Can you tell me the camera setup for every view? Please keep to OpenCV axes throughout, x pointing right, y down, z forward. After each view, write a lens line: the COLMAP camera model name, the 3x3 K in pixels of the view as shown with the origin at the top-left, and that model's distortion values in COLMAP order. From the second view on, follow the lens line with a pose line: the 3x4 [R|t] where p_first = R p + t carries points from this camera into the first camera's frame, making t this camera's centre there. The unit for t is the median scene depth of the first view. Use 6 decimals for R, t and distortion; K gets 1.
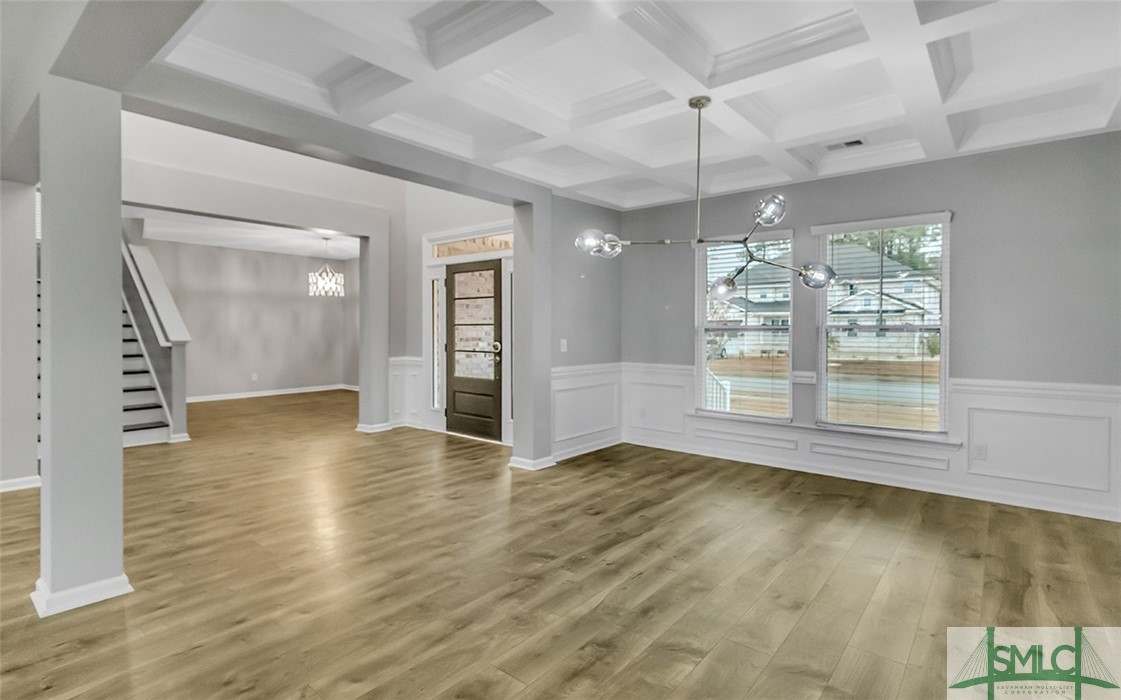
lens RADIAL K [[529.6, 0, 561.8], [0, 529.6, 328.5], [0, 0, 1]] dist [0.001537, 0.000608]
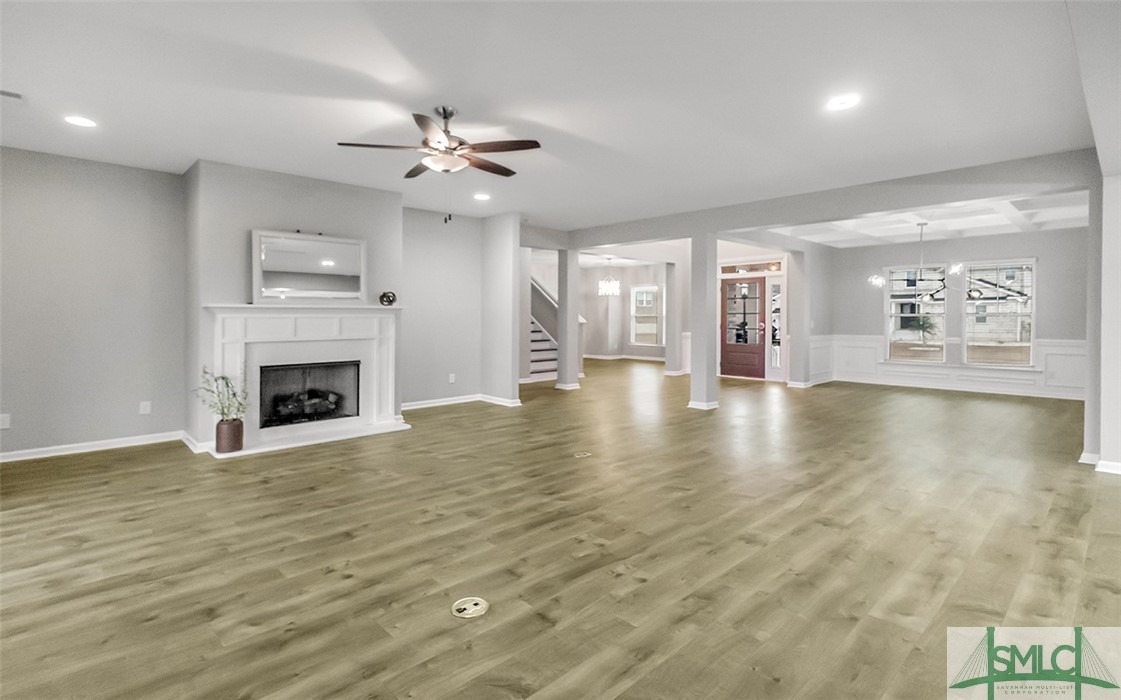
lens RADIAL K [[529.6, 0, 555.0], [0, 529.6, 330.8], [0, 0, 1]] dist [0.001537, 0.000608]
pose [[0.991655, 0.002101, -0.128906, -0.116076], [0.001687, 0.999570, 0.029271, -0.000619], [0.128912, -0.029245, 0.991225, -0.174074]]
